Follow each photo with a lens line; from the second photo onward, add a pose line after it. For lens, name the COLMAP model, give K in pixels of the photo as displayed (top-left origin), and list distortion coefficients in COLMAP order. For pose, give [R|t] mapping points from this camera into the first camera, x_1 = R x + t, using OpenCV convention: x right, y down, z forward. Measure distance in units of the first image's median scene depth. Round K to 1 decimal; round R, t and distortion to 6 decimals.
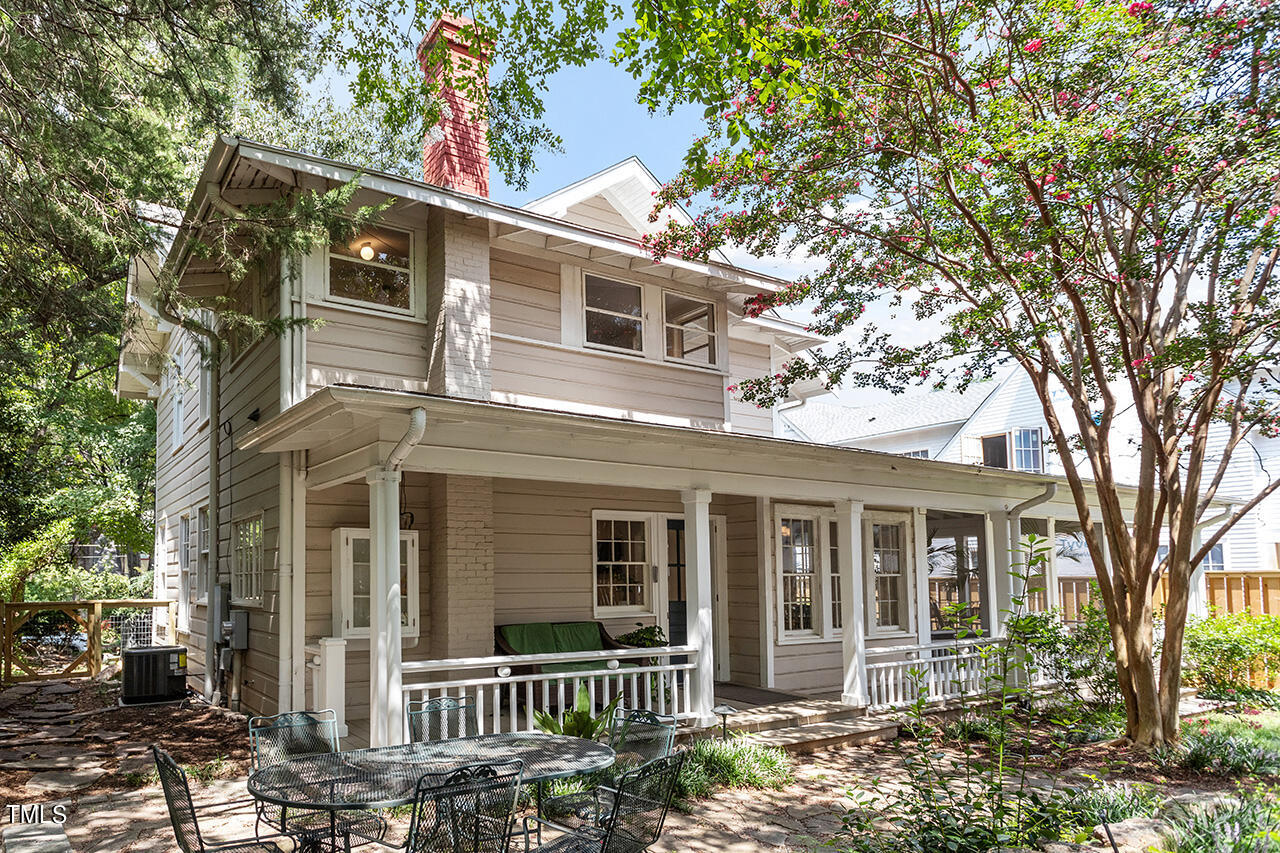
lens RADIAL K [[834.8, 0, 640.0], [0, 834.8, 426.5], [0, 0, 1]] dist [0.001415, -0.000384]
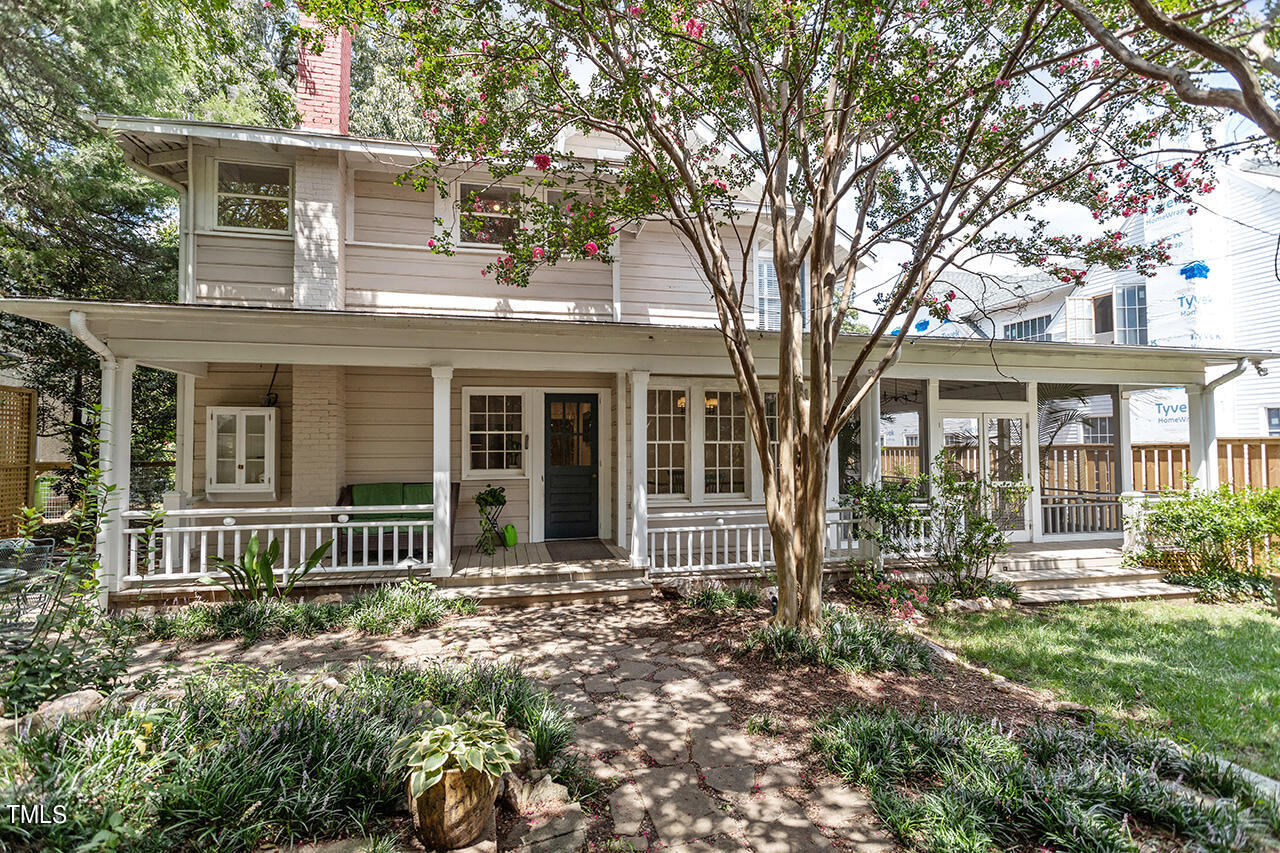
lens RADIAL K [[591.8, 0, 640.0], [0, 591.8, 426.5], [0, 0, 1]] dist [-0.001776, -0.000213]
pose [[0.926791, -0.007682, -0.375498, 0.553477], [0.064200, 0.988316, 0.138237, 0.061917], [0.370049, -0.152224, 0.916456, 0.359063]]
